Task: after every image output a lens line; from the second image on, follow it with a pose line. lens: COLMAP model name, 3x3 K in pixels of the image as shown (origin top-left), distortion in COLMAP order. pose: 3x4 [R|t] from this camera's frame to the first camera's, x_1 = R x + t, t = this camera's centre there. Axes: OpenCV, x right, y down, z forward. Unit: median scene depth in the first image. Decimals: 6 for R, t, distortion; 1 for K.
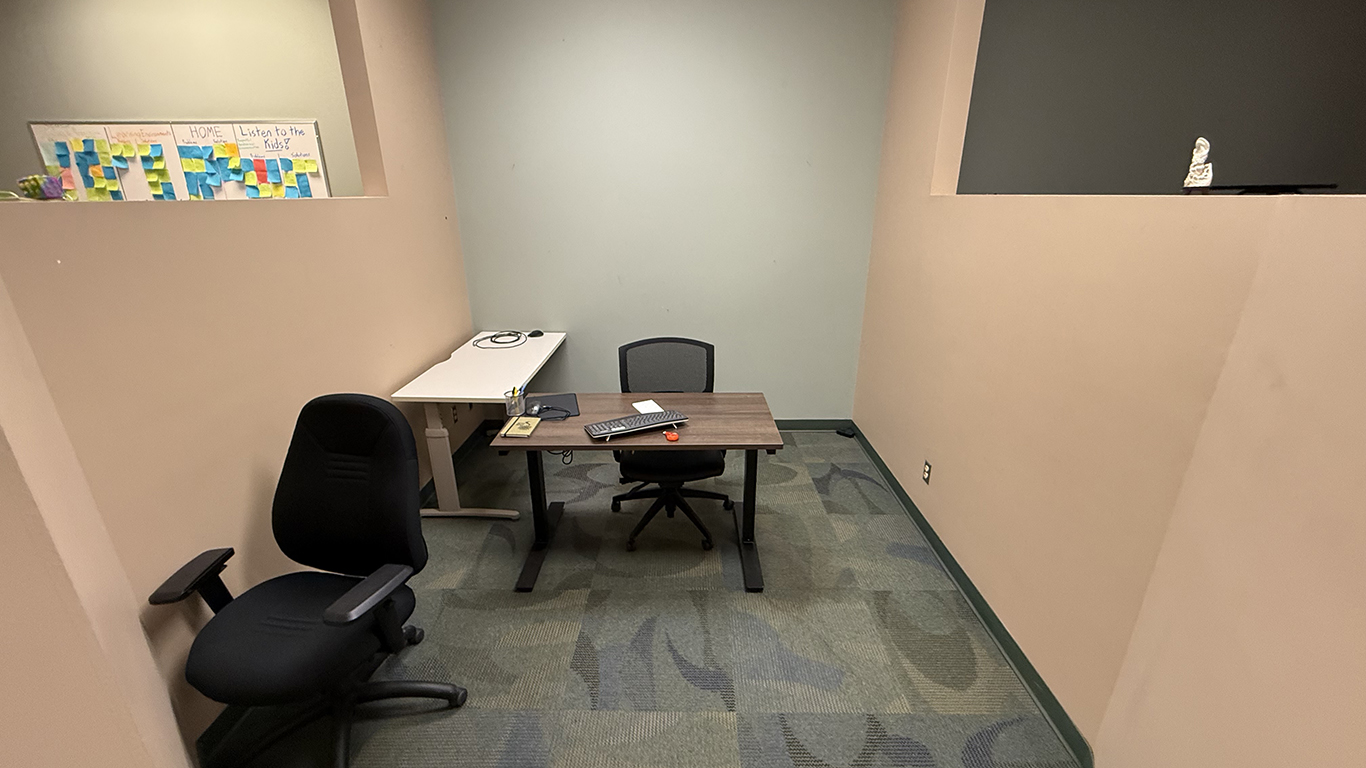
lens RADIAL K [[555.7, 0, 682.5], [0, 555.7, 386.0], [0, 0, 1]] dist [0.000954, 0.000068]
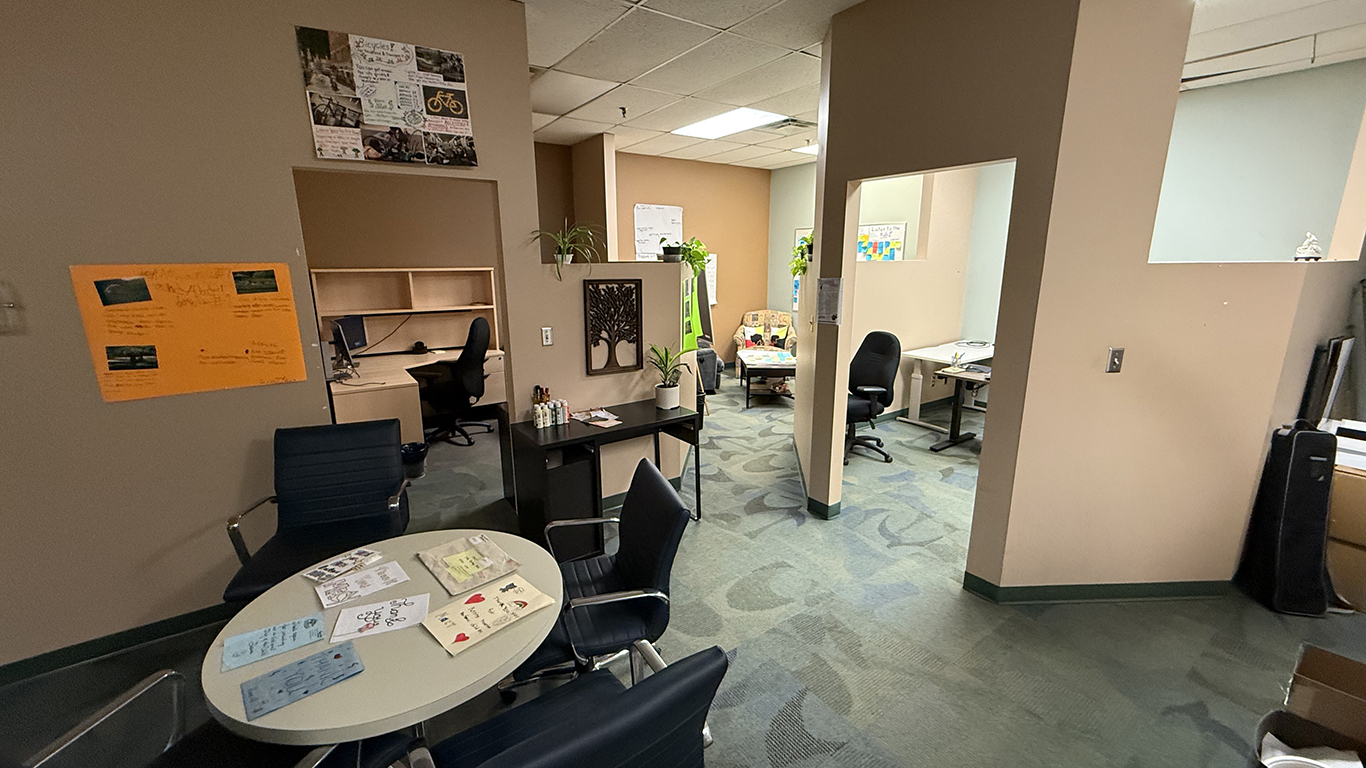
lens RADIAL K [[555.7, 0, 680.9], [0, 555.7, 387.0], [0, 0, 1]] dist [0.000954, 0.000068]
pose [[0.596441, 0.185461, -0.780937, 0.500533], [-0.262082, 0.964612, 0.028917, 0.232744], [0.758665, 0.187422, 0.623940, -0.712669]]
